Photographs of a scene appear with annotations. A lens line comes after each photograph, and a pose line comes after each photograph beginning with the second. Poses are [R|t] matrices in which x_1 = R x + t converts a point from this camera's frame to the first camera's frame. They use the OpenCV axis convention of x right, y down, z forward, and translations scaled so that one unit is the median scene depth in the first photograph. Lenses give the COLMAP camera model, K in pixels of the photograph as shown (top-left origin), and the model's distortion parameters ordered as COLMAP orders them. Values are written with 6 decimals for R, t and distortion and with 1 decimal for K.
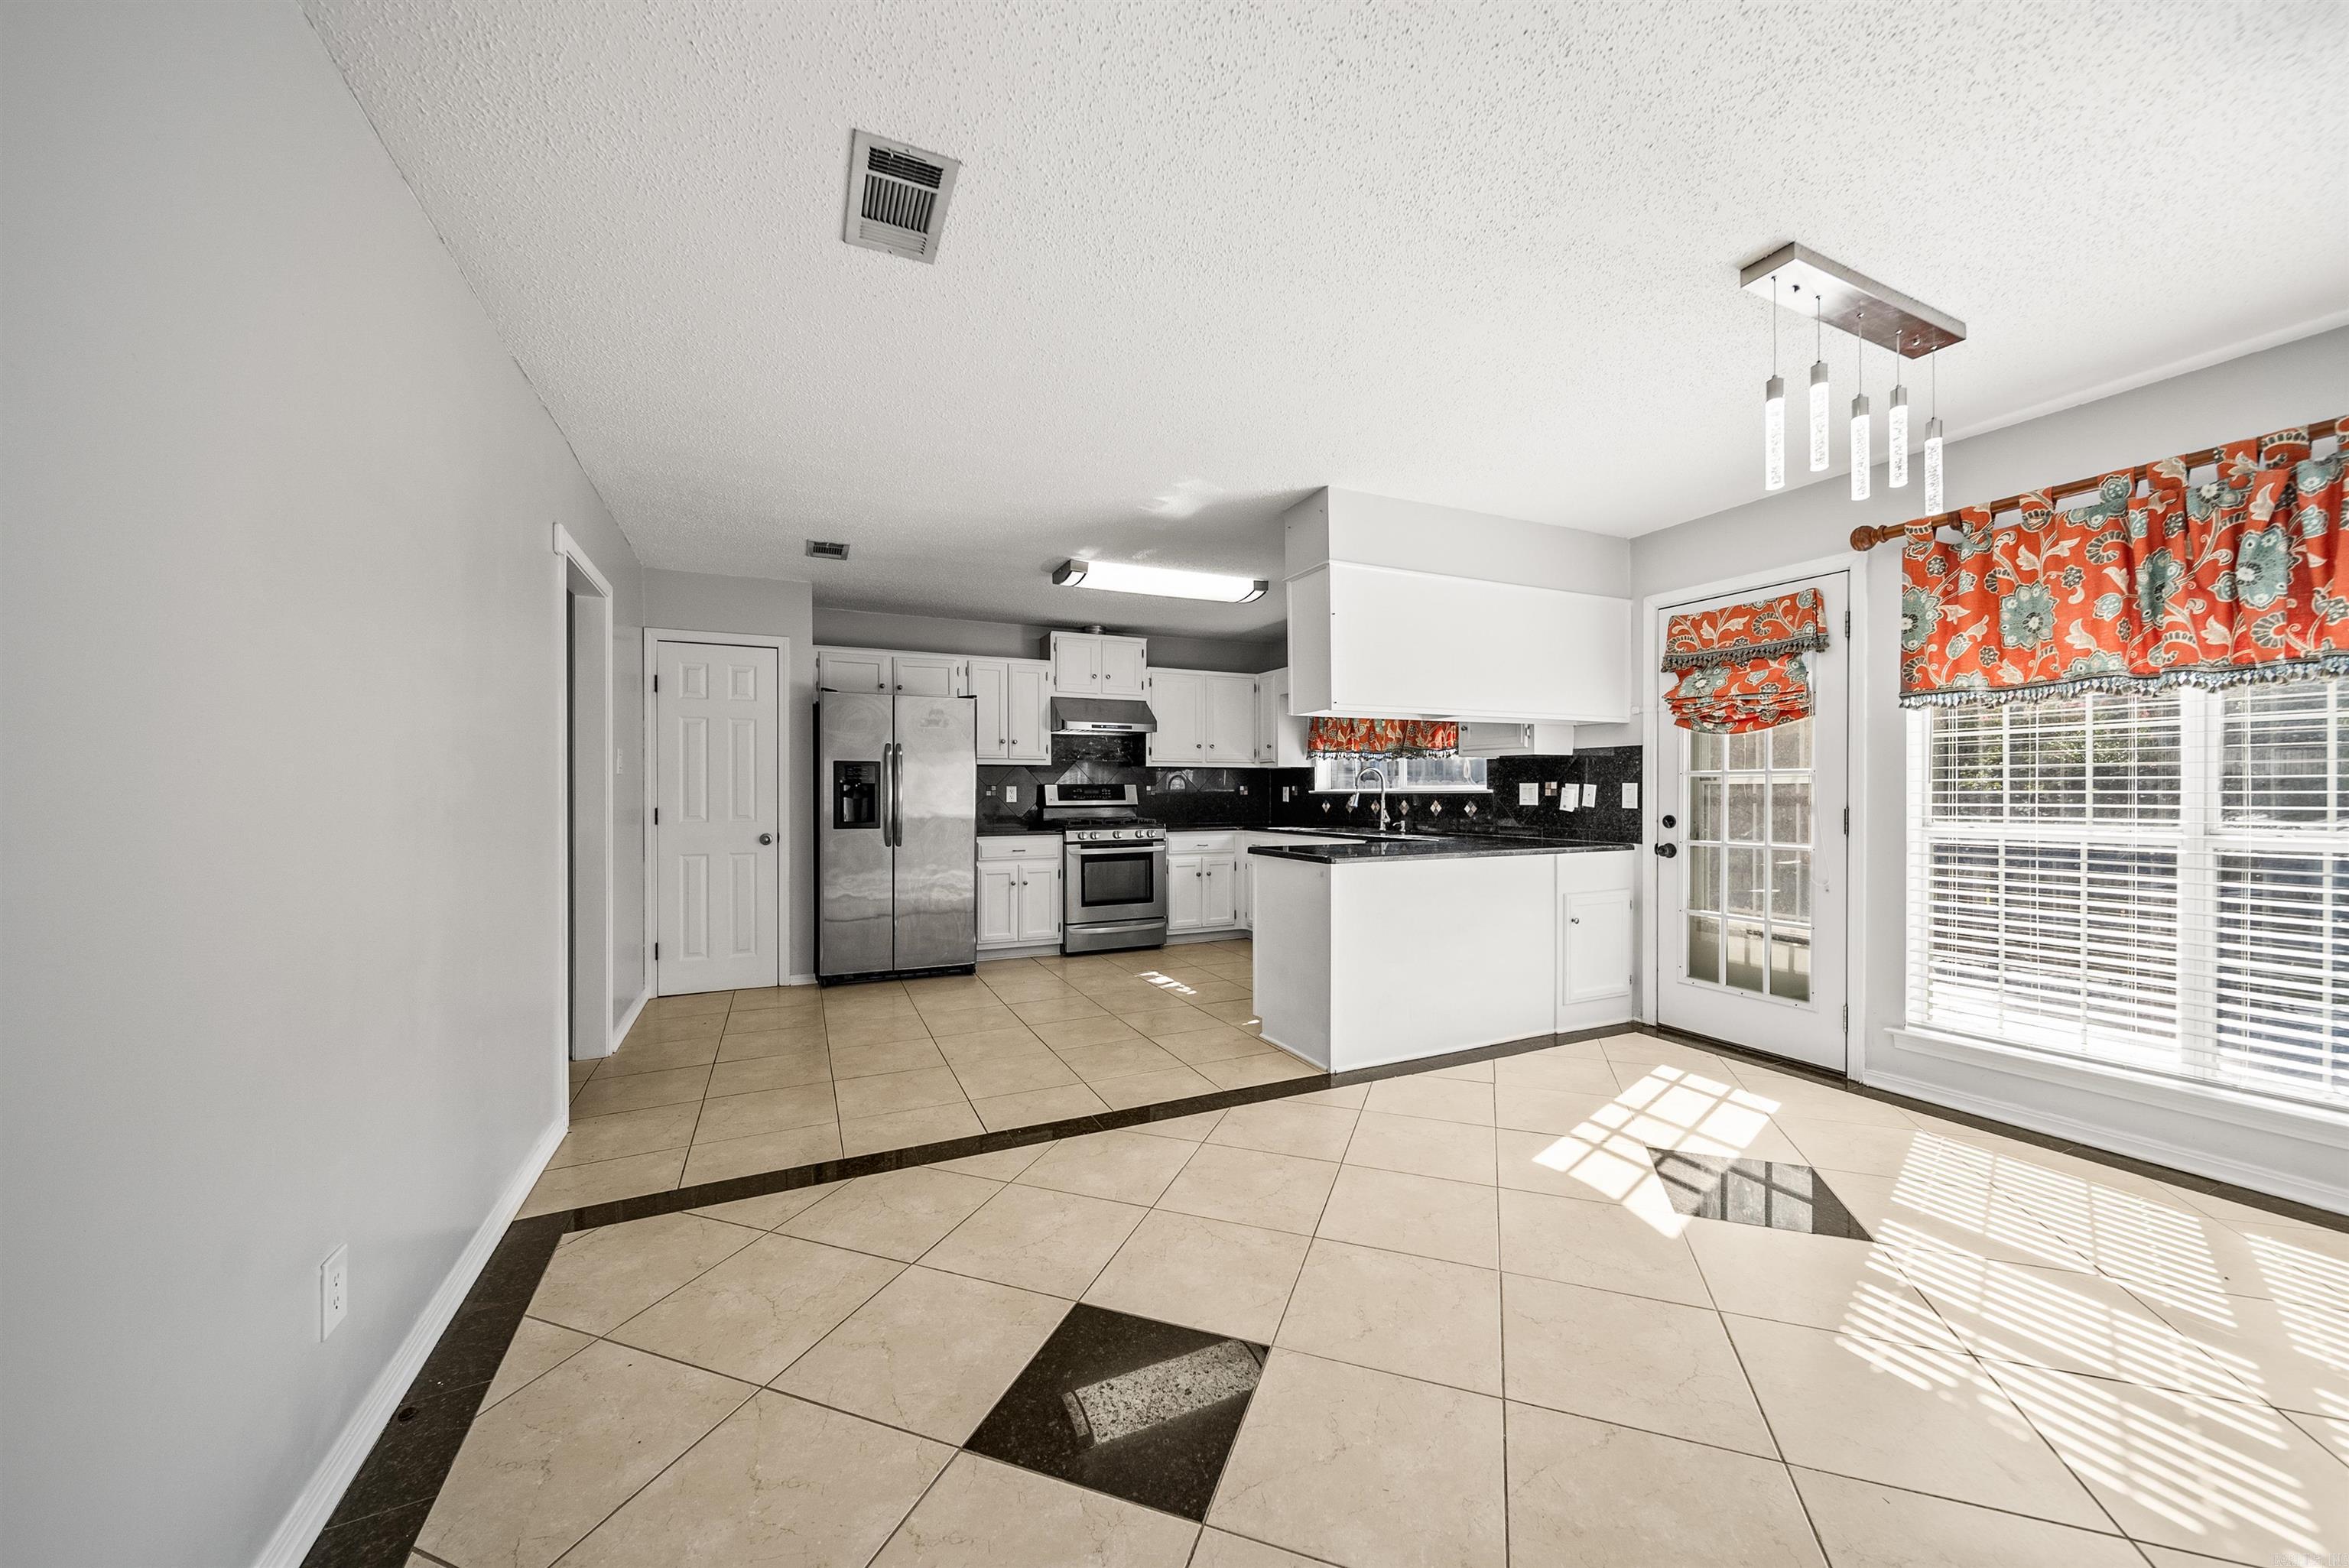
lens RADIAL K [[841.5, 0, 1171.3], [0, 841.5, 794.8], [0, 0, 1]] dist [-0.001198, -0.001512]
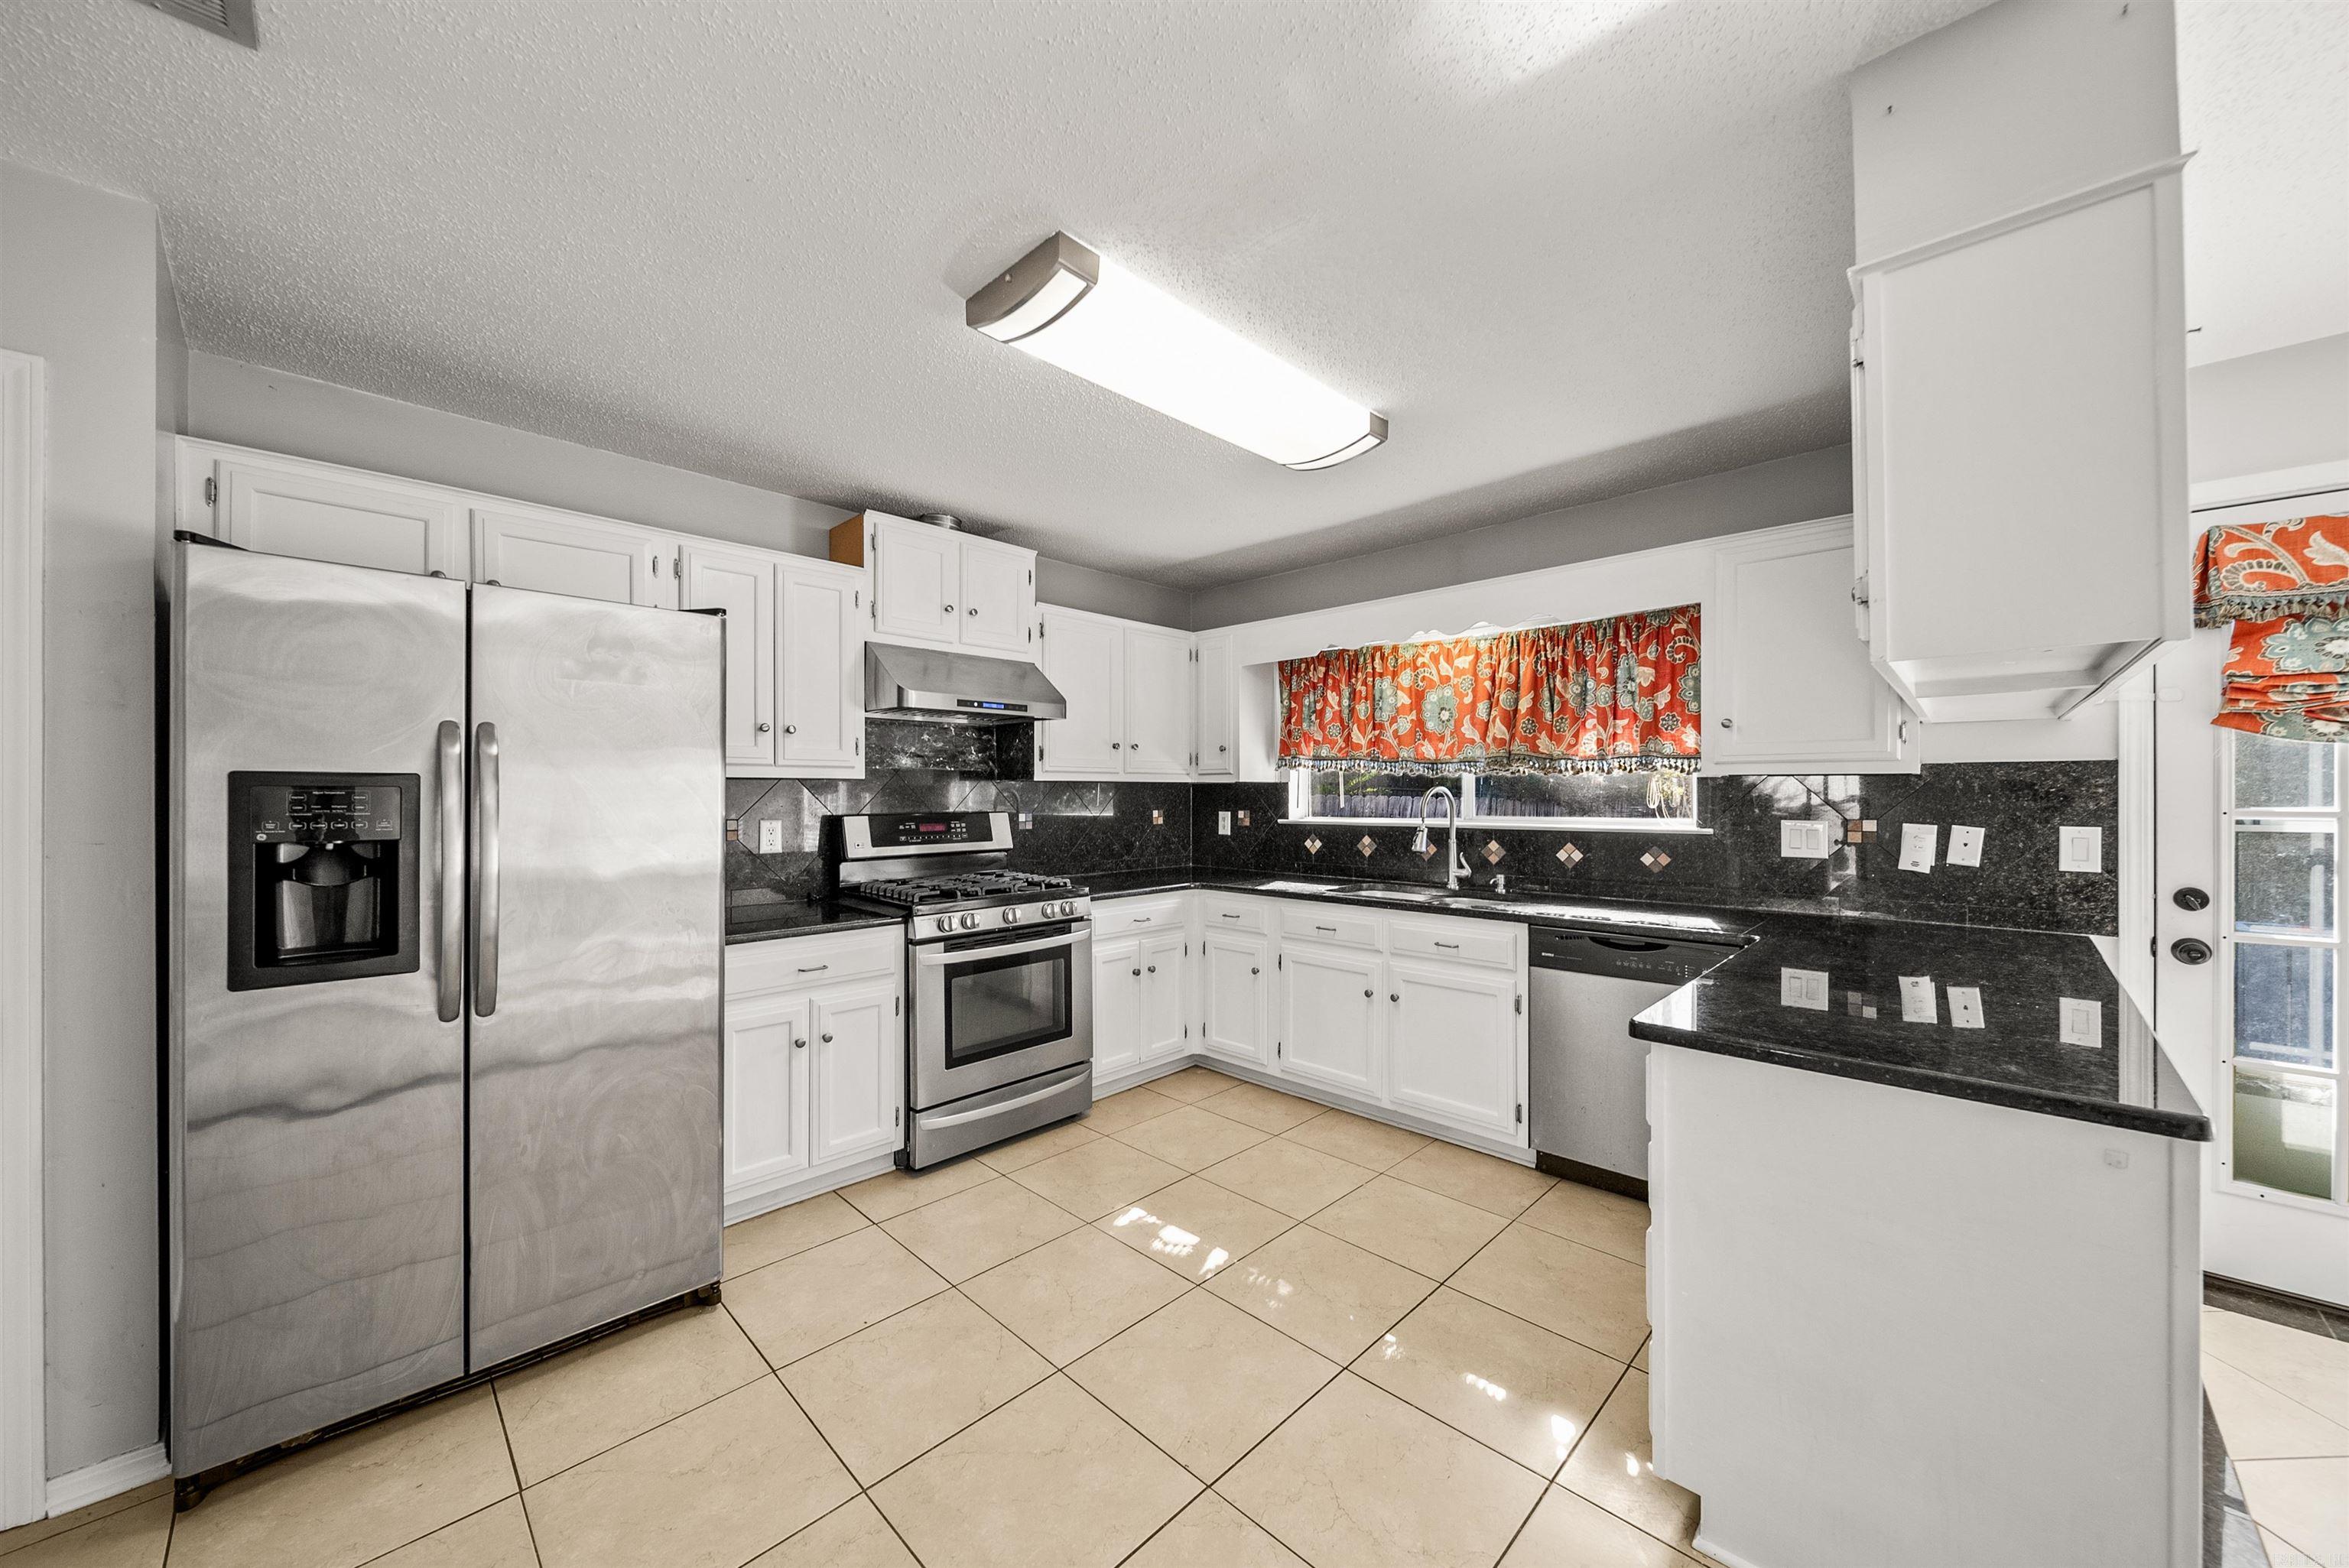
lens RADIAL K [[841.5, 0, 1174.6], [0, 841.5, 792.2], [0, 0, 1]] dist [-0.001198, -0.001512]
pose [[0.933802, -0.000011, 0.357790, -0.224440], [0.002338, 0.999979, -0.006074, -0.035740], [-0.357782, 0.006508, 0.933782, 0.707161]]
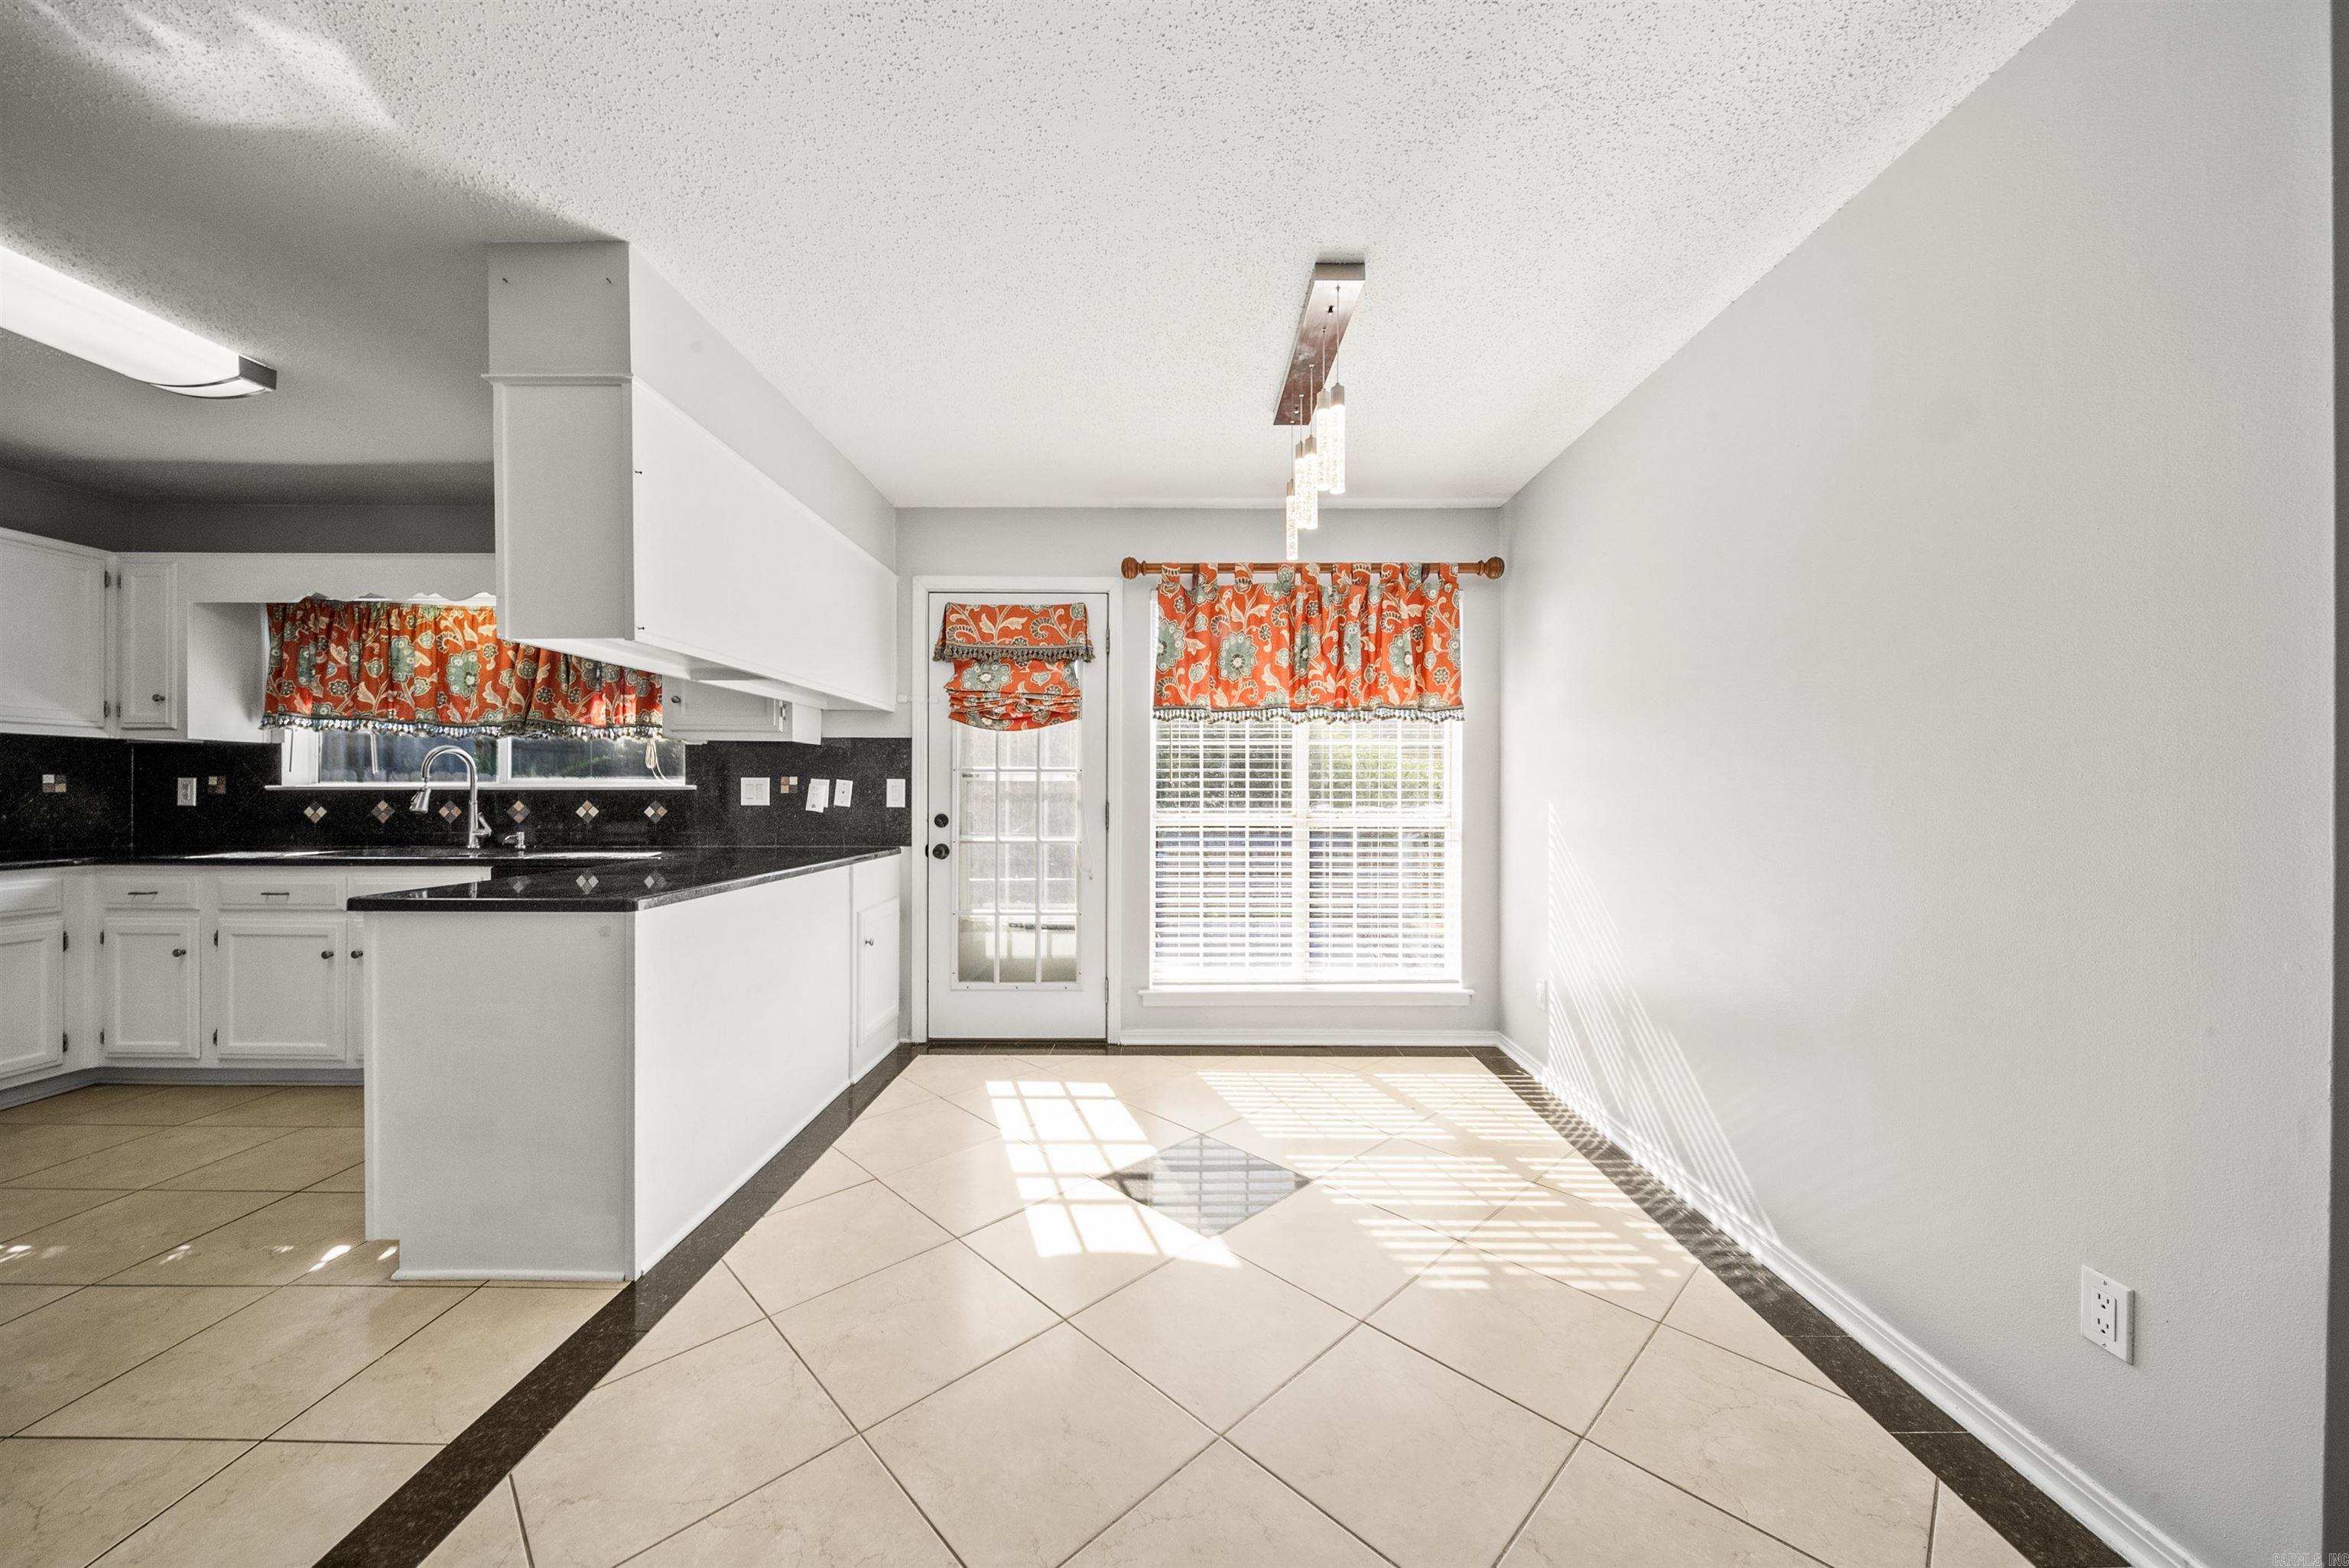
lens RADIAL K [[841.5, 0, 1185.9], [0, 841.5, 792.5], [0, 0, 1]] dist [-0.001198, -0.001512]
pose [[0.412310, -0.001036, 0.911043, -0.147227], [0.001113, 0.999999, 0.000634, 0.000219], [-0.911043, 0.000752, 0.412311, 0.355745]]
